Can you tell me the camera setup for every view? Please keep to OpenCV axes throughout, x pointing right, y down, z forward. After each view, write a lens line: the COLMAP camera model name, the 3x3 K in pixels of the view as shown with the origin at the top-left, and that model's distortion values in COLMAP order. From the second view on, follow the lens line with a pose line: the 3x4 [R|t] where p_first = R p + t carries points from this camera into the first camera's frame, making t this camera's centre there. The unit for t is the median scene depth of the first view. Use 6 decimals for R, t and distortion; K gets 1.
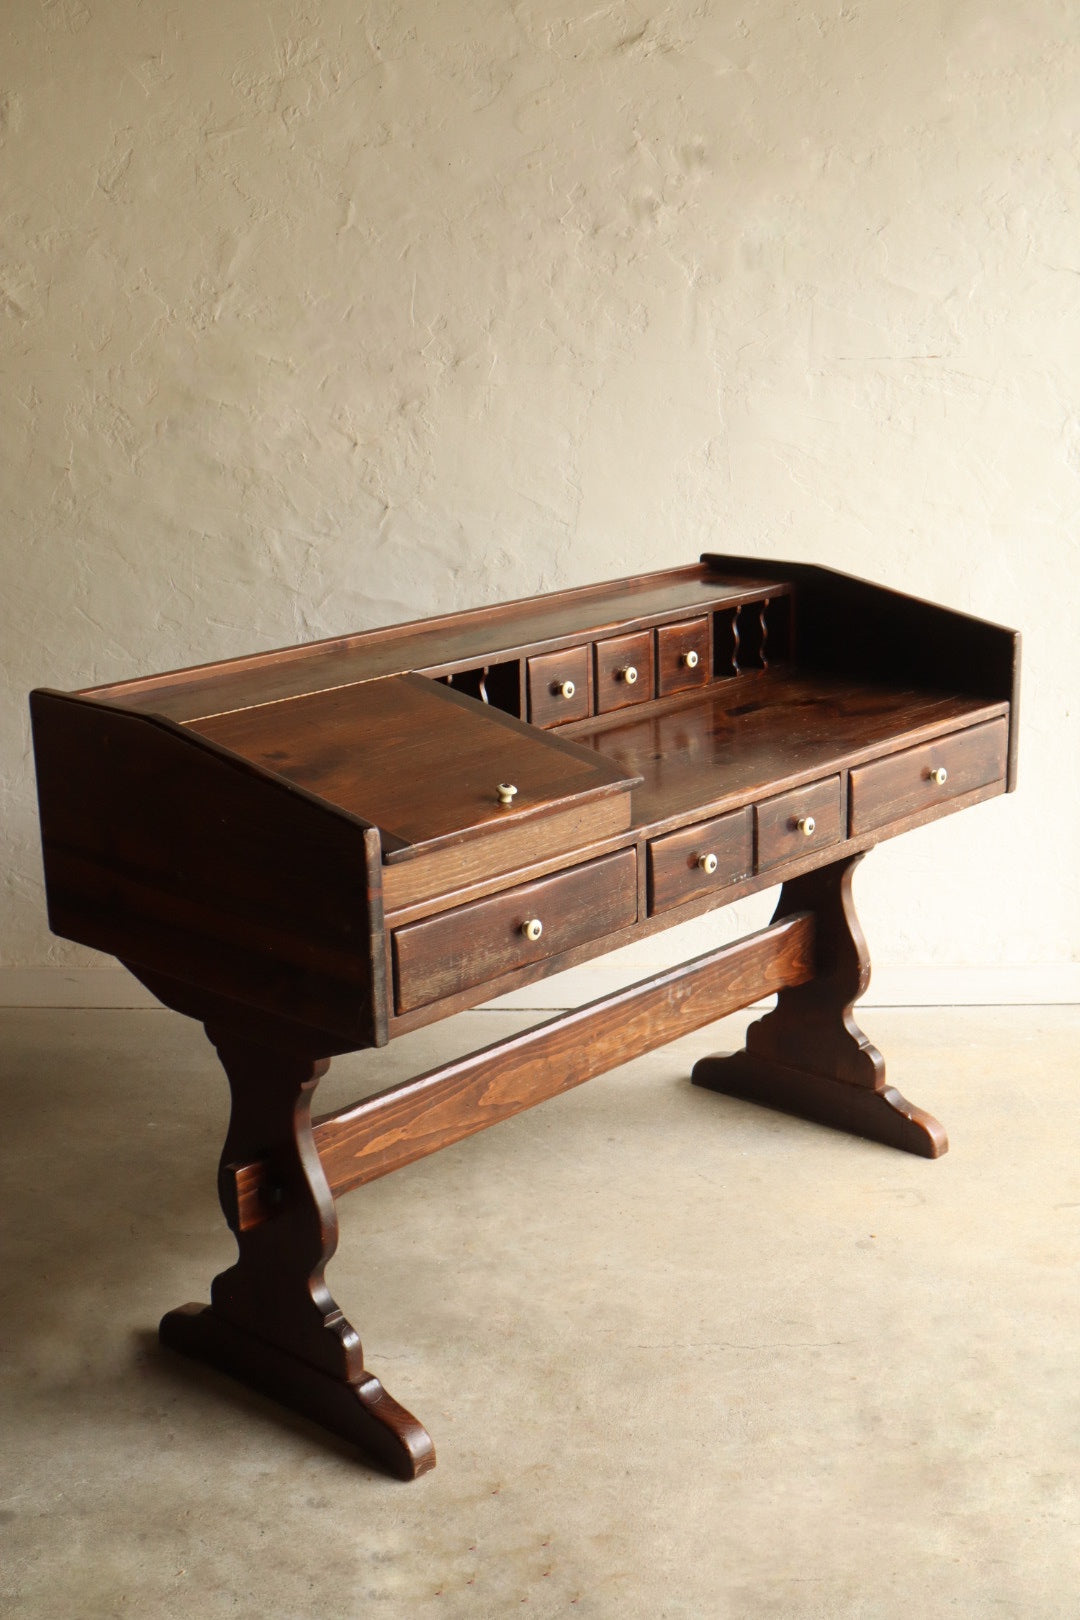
lens RADIAL K [[2146.9, 0, 556.0], [0, 2146.9, 821.0], [0, 0, 1]] dist [-0.016861, 0.069450]
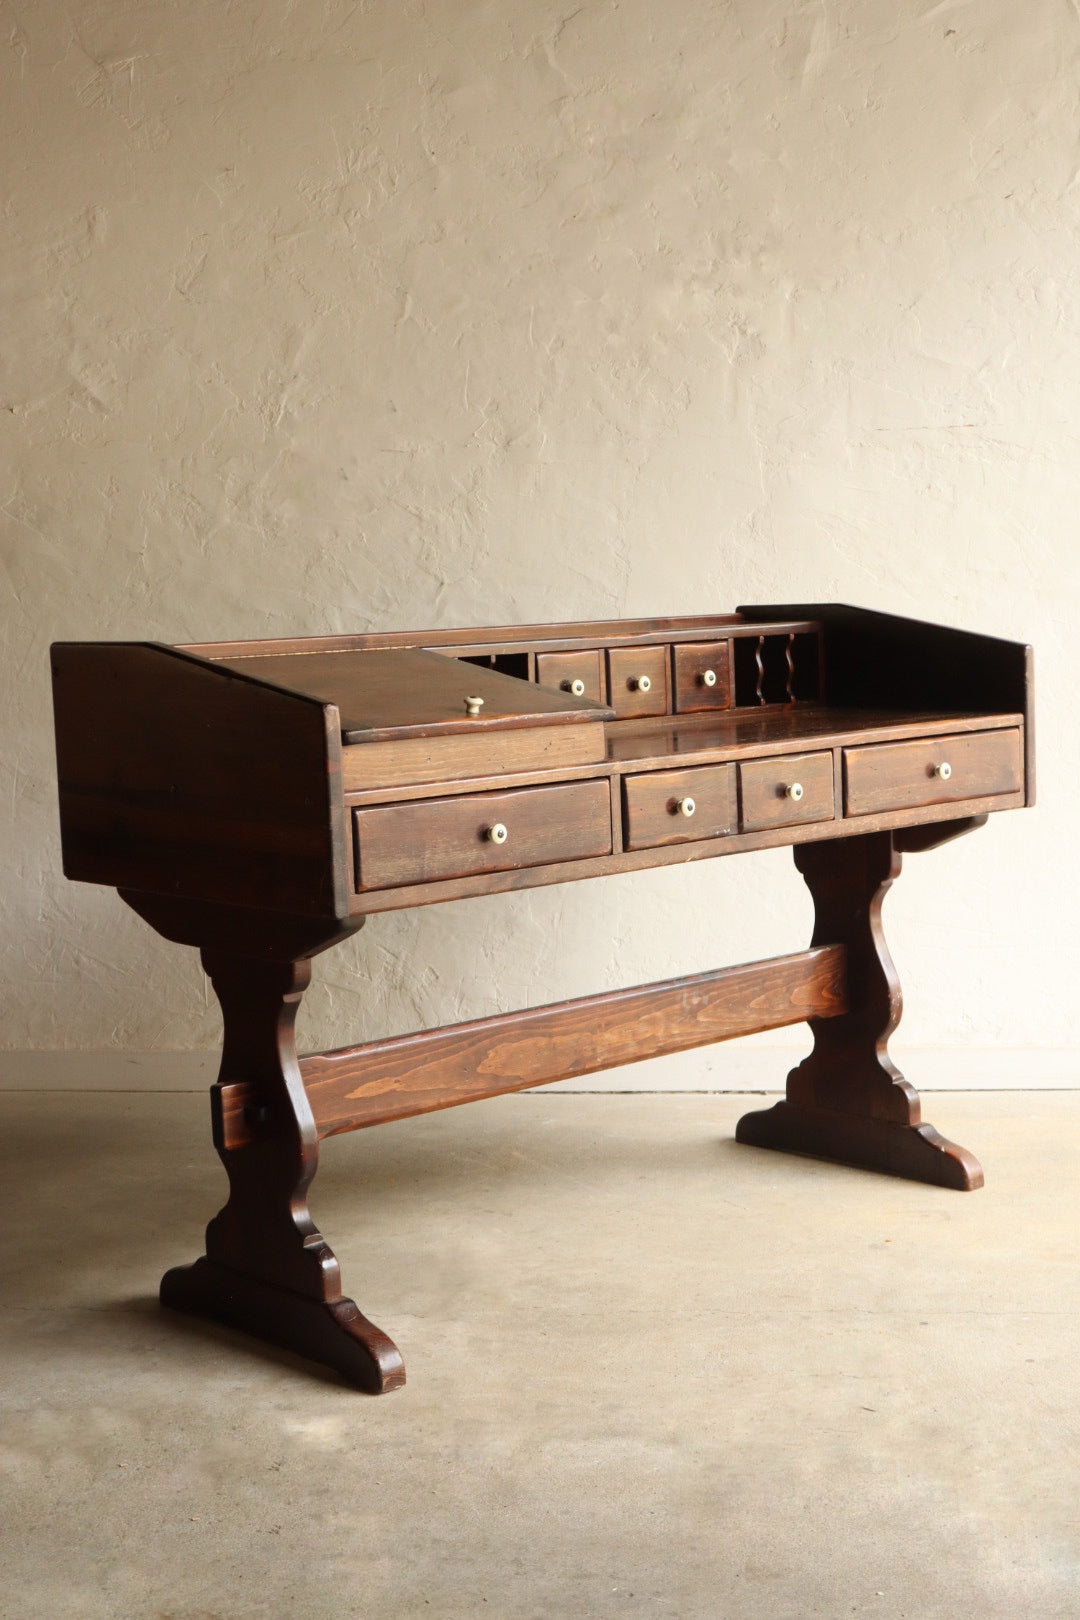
lens RADIAL K [[2323.7, 0, 548.2], [0, 2323.7, 822.0], [0, 0, 1]] dist [0.014159, 0.044369]
pose [[0.994902, -0.006220, -0.100654, 0.108621], [-0.010800, 0.985784, -0.167672, 0.199118], [0.100266, 0.167905, 0.980691, -0.096627]]
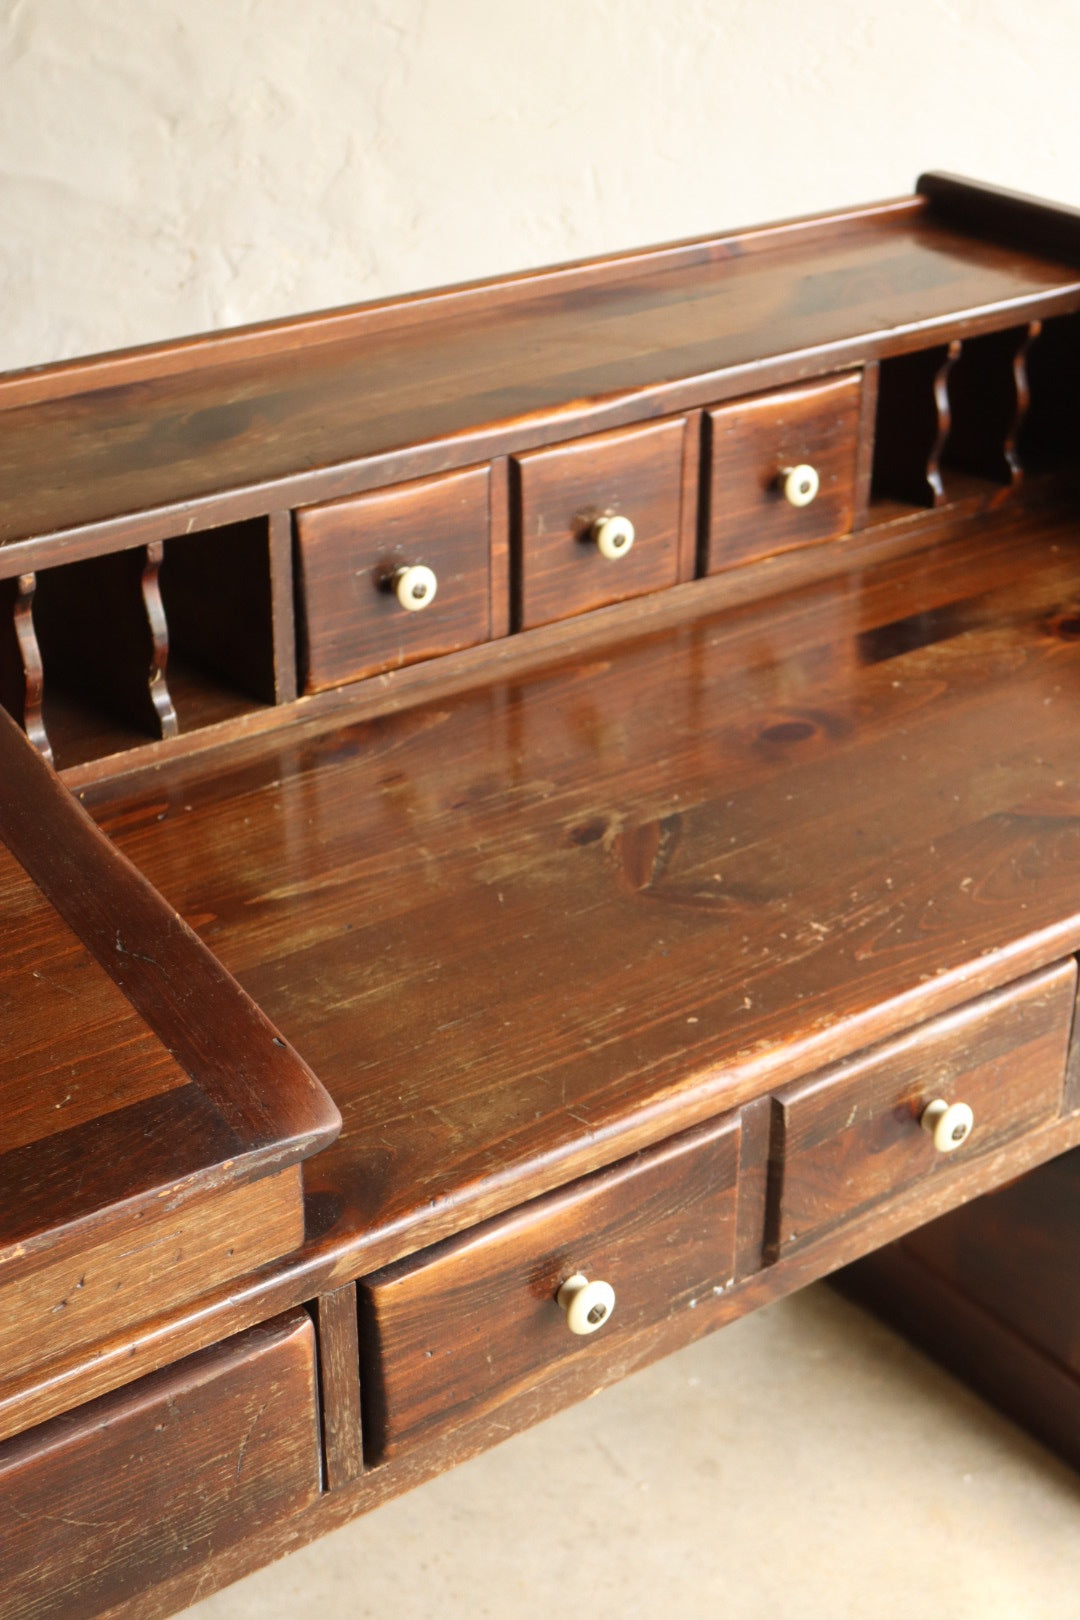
lens RADIAL K [[2323.7, 0, 548.2], [0, 2323.7, 822.0], [0, 0, 1]] dist [0.014159, 0.044369]
pose [[0.979558, 0.118169, -0.162796, 0.105495], [-0.077143, 0.968070, 0.238516, -0.126764], [0.185783, -0.221082, 0.957396, 0.621239]]
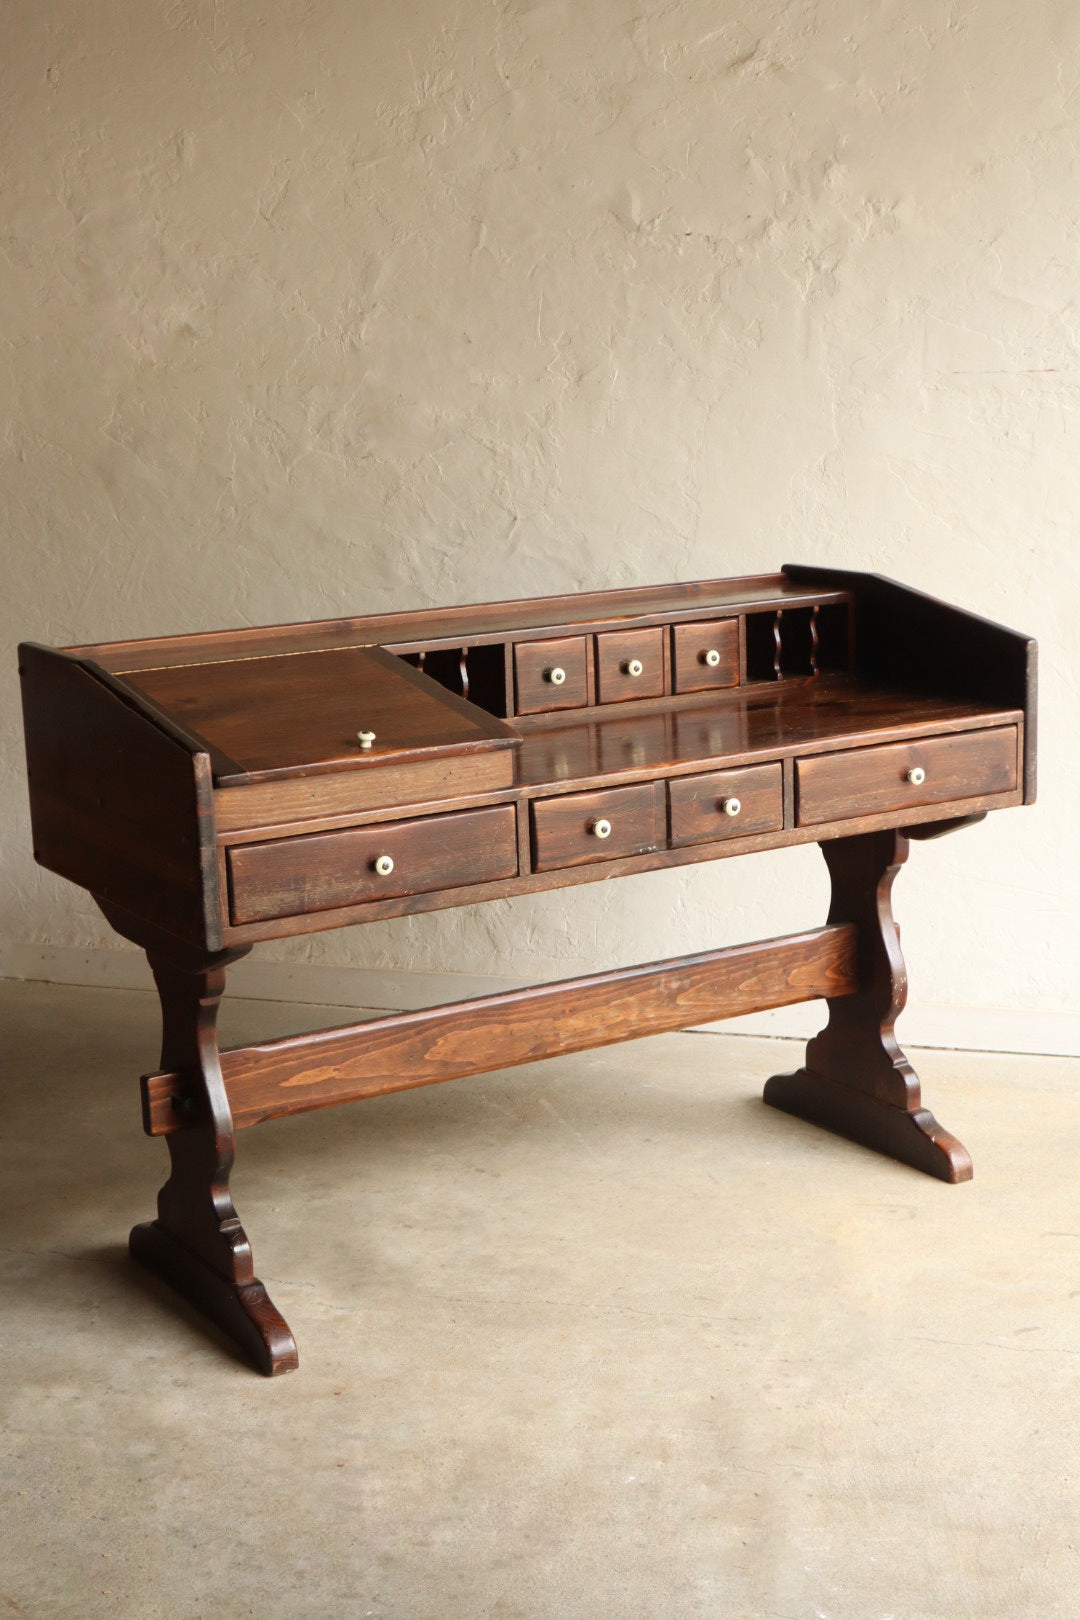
lens RADIAL K [[2482.0, 0, 546.6], [0, 2482.0, 823.2], [0, 0, 1]] dist [0.034158, 0.079729]
pose [[0.957677, 0.048843, -0.283670, 0.360722], [-0.065411, 0.996644, -0.049223, 0.072705], [0.280314, 0.065695, 0.957658, -0.159988]]
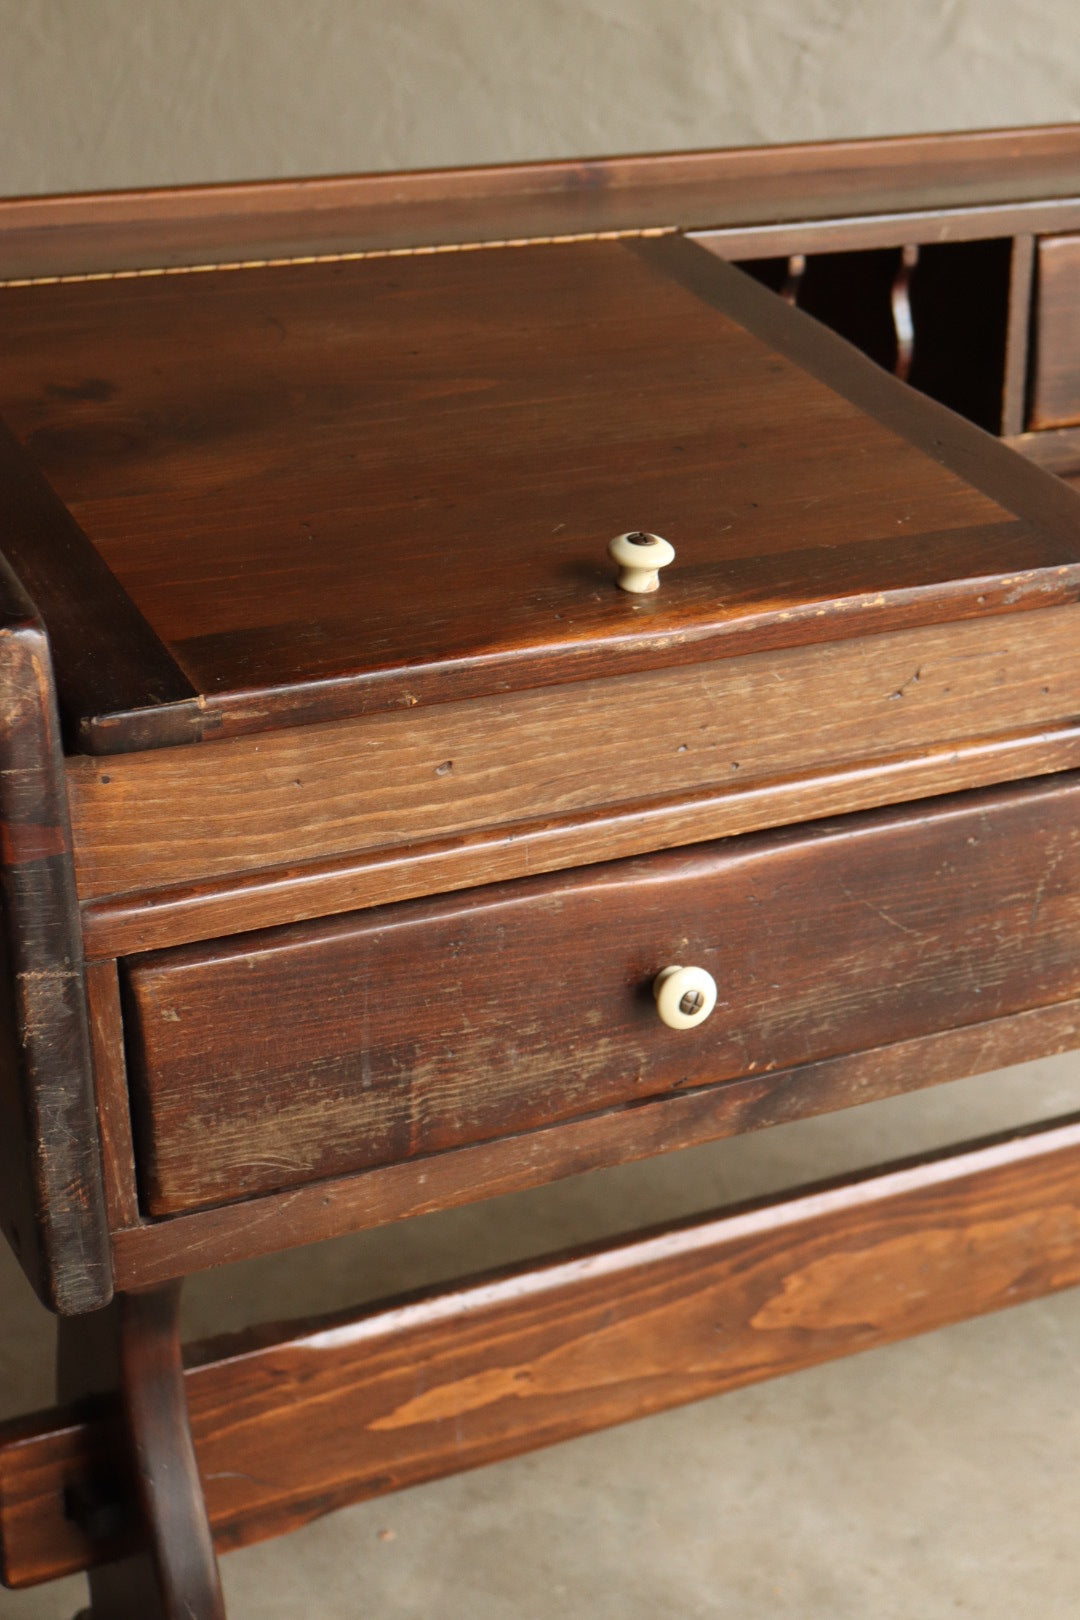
lens RADIAL K [[2482.0, 0, 546.6], [0, 2482.0, 823.2], [0, 0, 1]] dist [0.034158, 0.079729]
pose [[0.922467, 0.139334, -0.360055, 0.084993], [-0.104001, 0.987812, 0.115811, -0.013490], [0.371803, -0.069386, 0.925715, 0.550007]]
